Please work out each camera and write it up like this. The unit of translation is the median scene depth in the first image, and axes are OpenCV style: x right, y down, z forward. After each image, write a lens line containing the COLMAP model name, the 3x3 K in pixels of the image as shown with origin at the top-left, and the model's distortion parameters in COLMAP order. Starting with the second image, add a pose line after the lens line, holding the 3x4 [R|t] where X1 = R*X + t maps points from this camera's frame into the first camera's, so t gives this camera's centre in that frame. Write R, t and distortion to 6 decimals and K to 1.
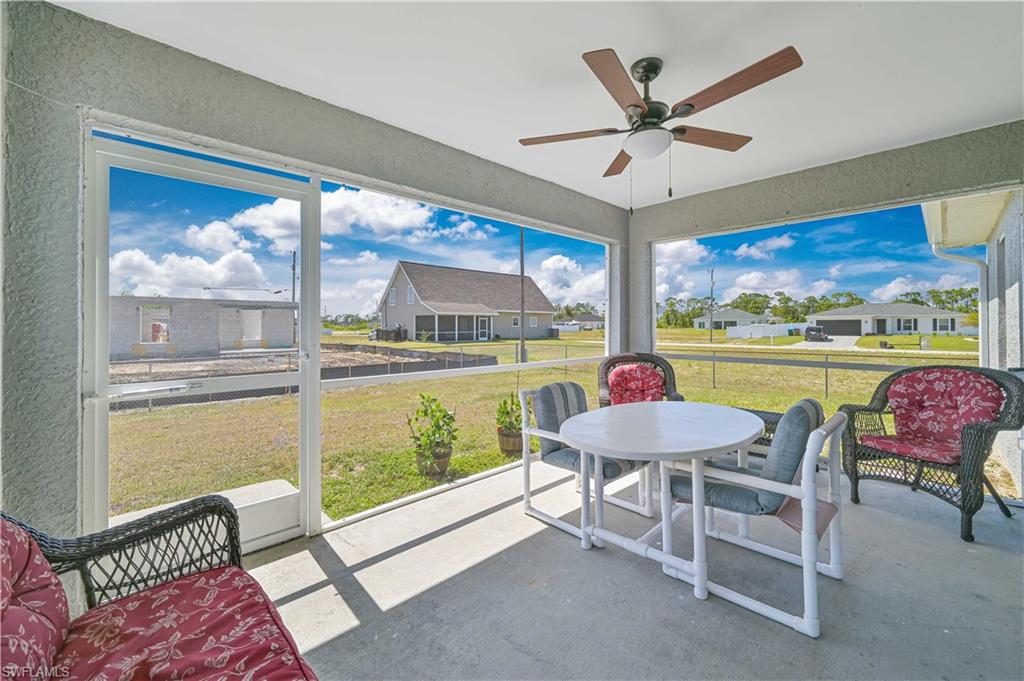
lens RADIAL K [[410.7, 0, 521.4], [0, 410.7, 324.5], [0, 0, 1]] dist [0.000420, -0.000129]
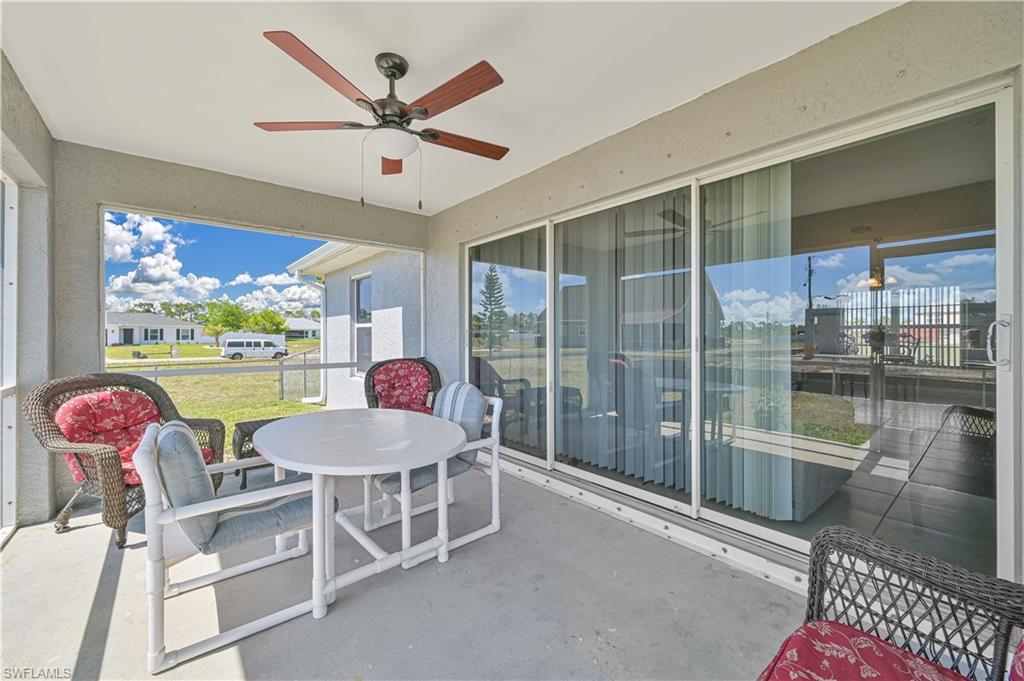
lens RADIAL K [[410.7, 0, 513.7], [0, 410.7, 335.6], [0, 0, 1]] dist [0.000420, -0.000129]
pose [[0.067538, 0.001181, 0.997716, -0.323434], [-0.003632, 0.999993, -0.000937, 0.008728], [-0.997710, -0.003561, 0.067542, 0.323184]]
